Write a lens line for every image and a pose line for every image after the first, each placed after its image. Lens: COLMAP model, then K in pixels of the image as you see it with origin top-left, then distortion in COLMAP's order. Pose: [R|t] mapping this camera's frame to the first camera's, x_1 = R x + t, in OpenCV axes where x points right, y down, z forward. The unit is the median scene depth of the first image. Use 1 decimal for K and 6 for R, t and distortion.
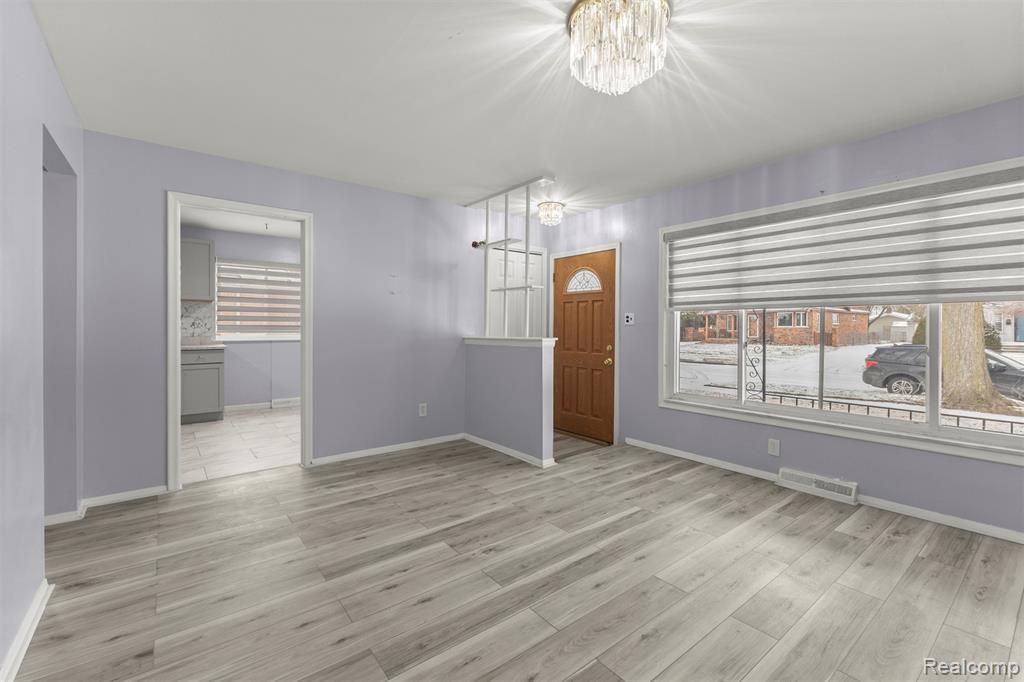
lens RADIAL K [[442.1, 0, 517.0], [0, 442.1, 329.7], [0, 0, 1]] dist [0.004020, 0.000396]
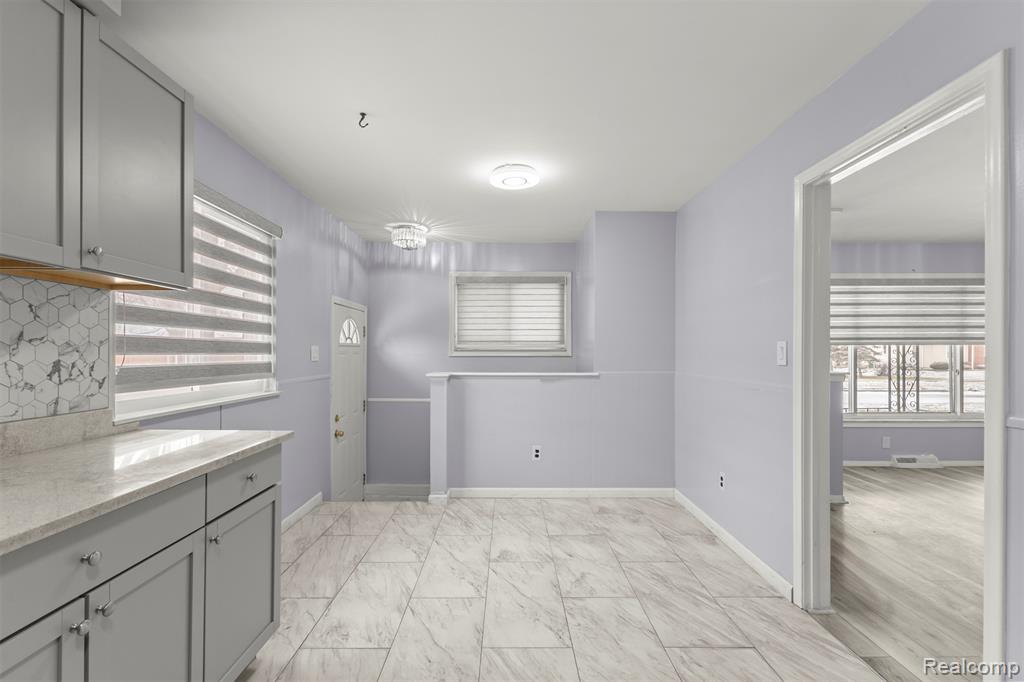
lens RADIAL K [[449.2, 0, 508.3], [0, 449.2, 353.0], [0, 0, 1]] dist [0.003083, 0.000292]
pose [[0.623912, -0.004972, 0.781479, -1.464206], [0.008042, 0.999968, -0.000058, -0.036544], [-0.781454, 0.006321, 0.623931, 1.165066]]
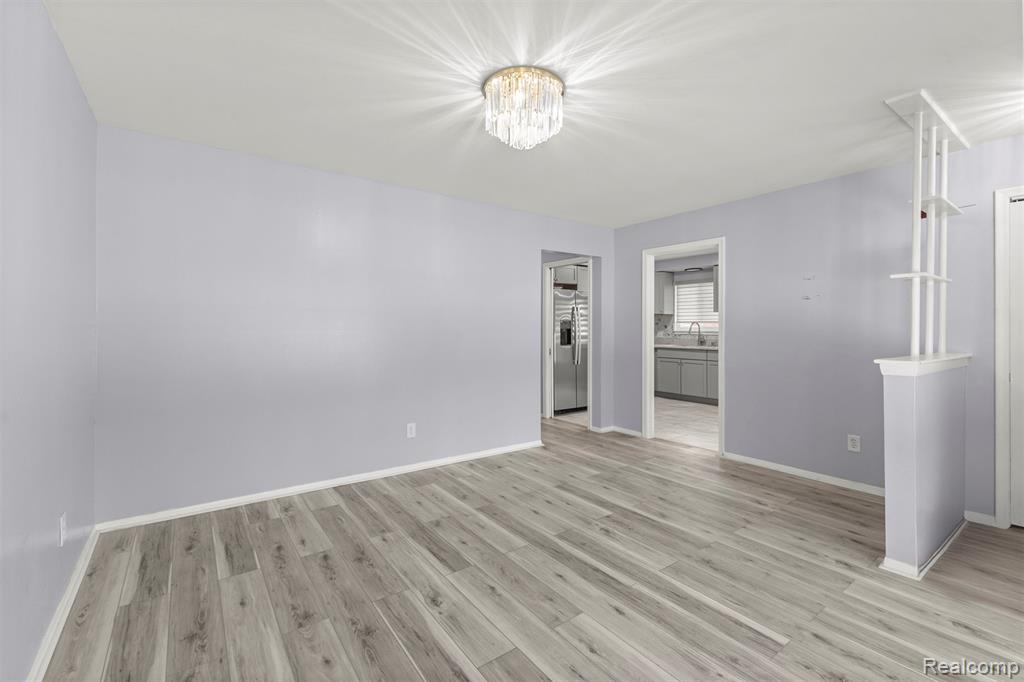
lens RADIAL K [[440.9, 0, 510.5], [0, 440.9, 325.4], [0, 0, 1]] dist [0.000678, 0.000145]
pose [[-0.042920, -0.006241, -0.999059, 0.855927], [-0.007211, 0.999956, -0.005937, -0.026768], [0.999052, 0.006950, -0.042963, 0.609067]]
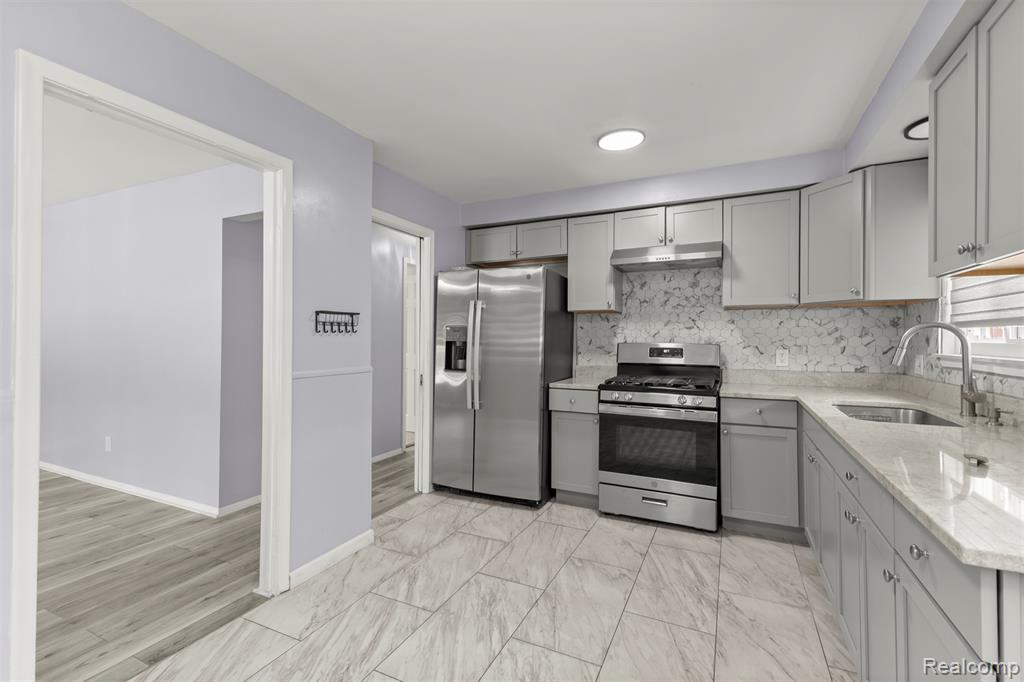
lens RADIAL K [[452.4, 0, 515.2], [0, 452.4, 332.6], [0, 0, 1]] dist [0.014532, 0.000012]
pose [[-0.897140, -0.012179, -0.441579, -0.837485], [-0.010872, 0.999926, -0.005490, -0.041852], [0.441613, -0.000124, -0.897206, 1.894765]]
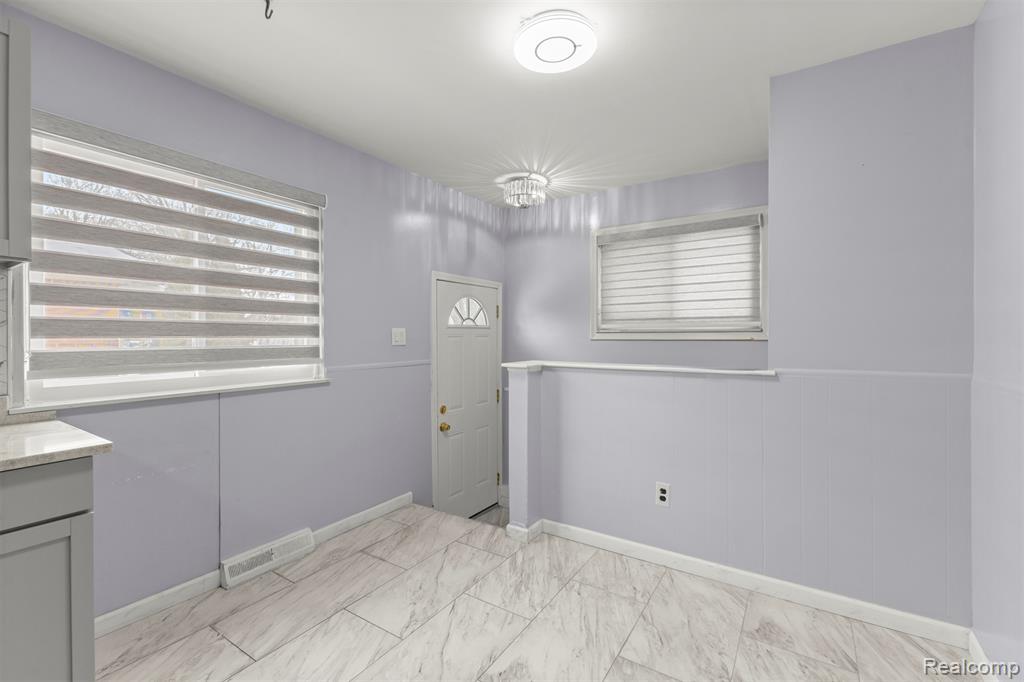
lens RADIAL K [[442.7, 0, 514.1], [0, 442.7, 336.9], [0, 0, 1]] dist [0.003572, 0.000192]
pose [[0.949590, -0.008431, 0.313380, -0.918057], [0.009912, 0.999946, -0.003131, -0.032201], [-0.313337, 0.006080, 0.949623, 1.230019]]
